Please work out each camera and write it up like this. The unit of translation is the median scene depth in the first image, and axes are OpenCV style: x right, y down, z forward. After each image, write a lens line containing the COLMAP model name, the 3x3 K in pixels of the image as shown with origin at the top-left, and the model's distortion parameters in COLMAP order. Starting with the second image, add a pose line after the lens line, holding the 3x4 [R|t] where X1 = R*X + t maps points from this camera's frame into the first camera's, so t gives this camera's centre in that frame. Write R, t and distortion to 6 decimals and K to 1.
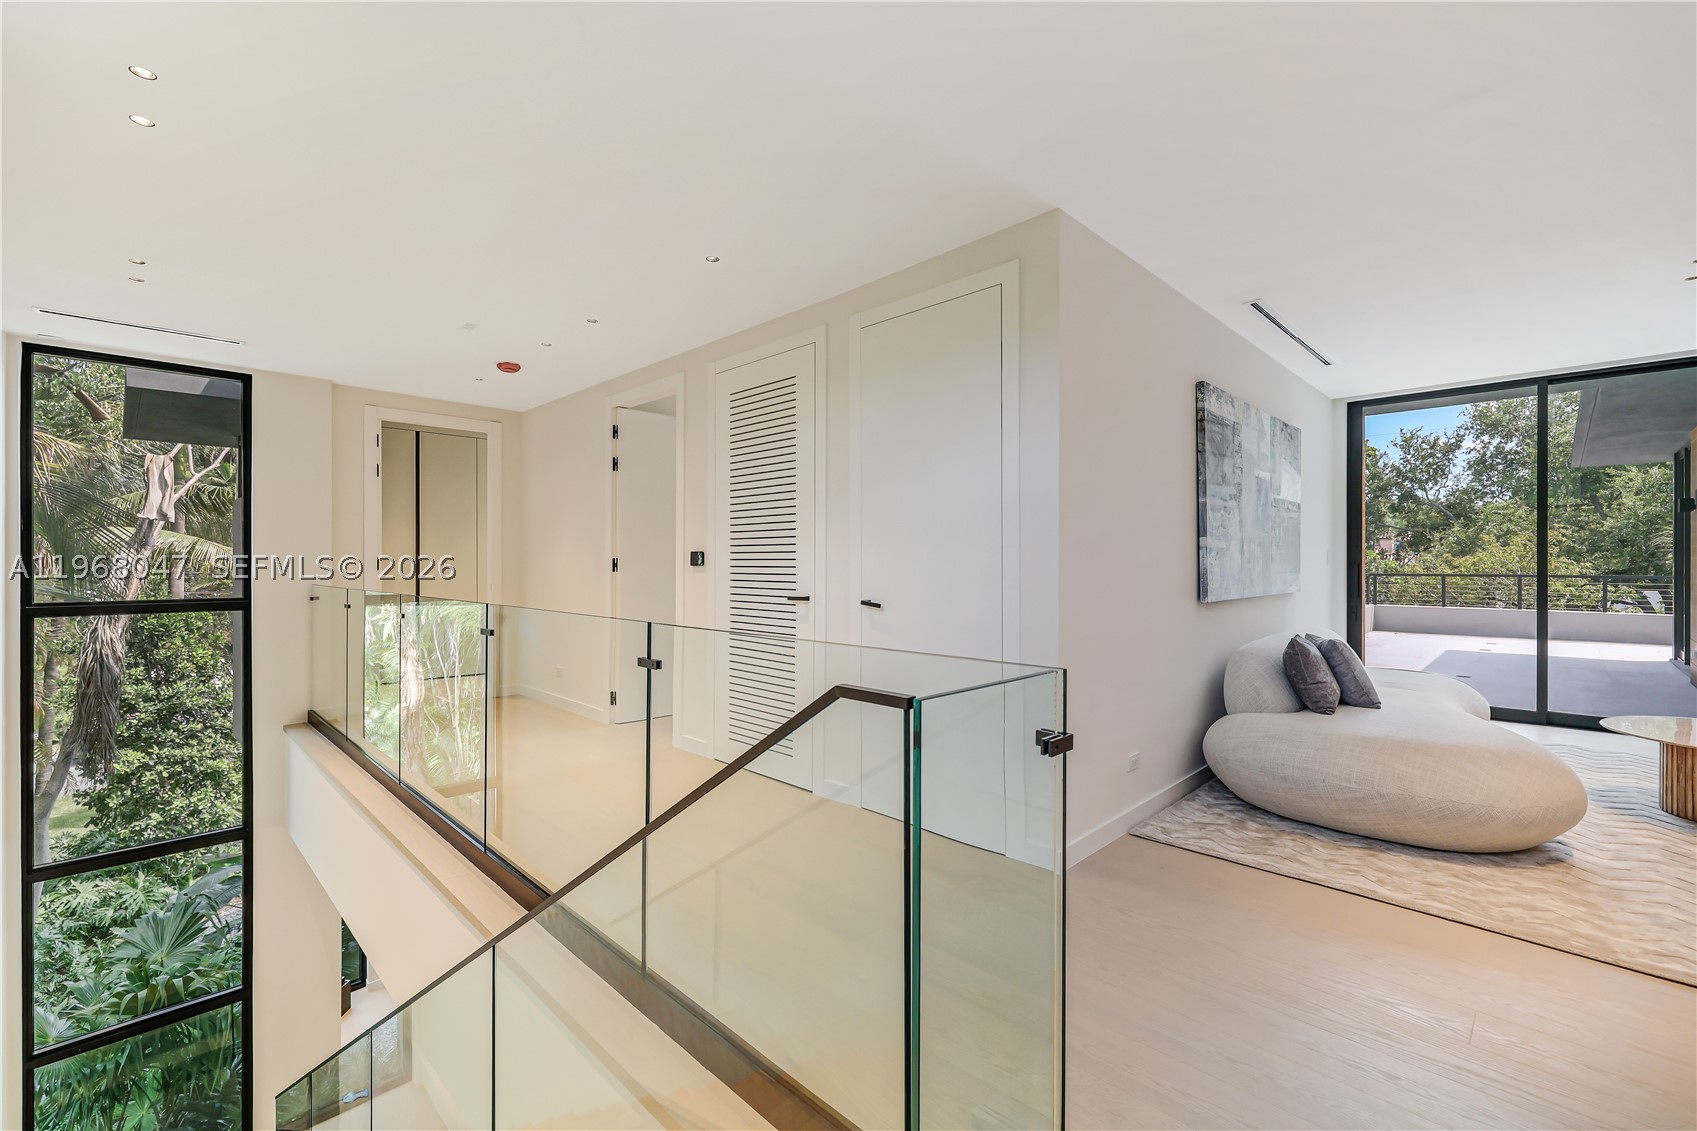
lens RADIAL K [[719.9, 0, 835.9], [0, 719.9, 565.4], [0, 0, 1]] dist [0.000853, 0.000376]
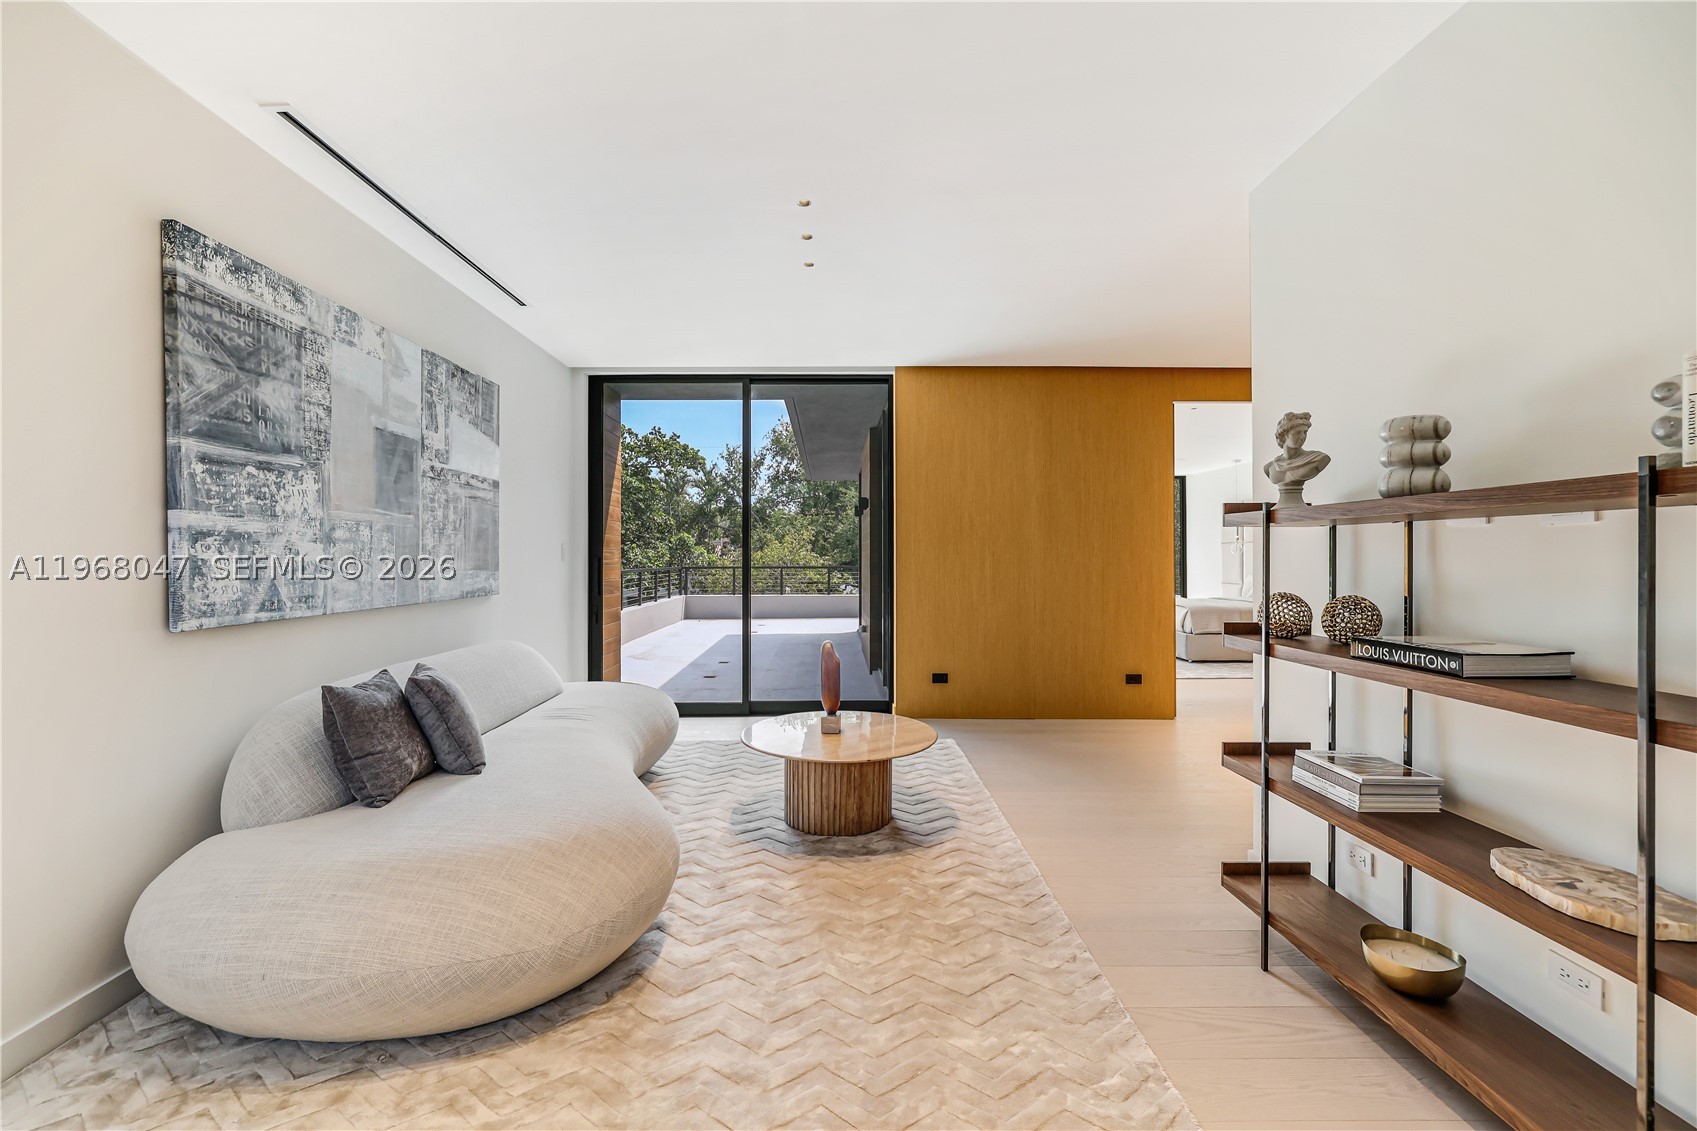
lens RADIAL K [[742.2, 0, 852.8], [0, 742.2, 560.2], [0, 0, 1]] dist [0.001929, 0.000078]
pose [[0.678979, -0.006153, 0.734132, 0.433621], [0.006499, 0.999976, 0.002371, 0.000223], [-0.734129, 0.003161, 0.679003, 0.244594]]
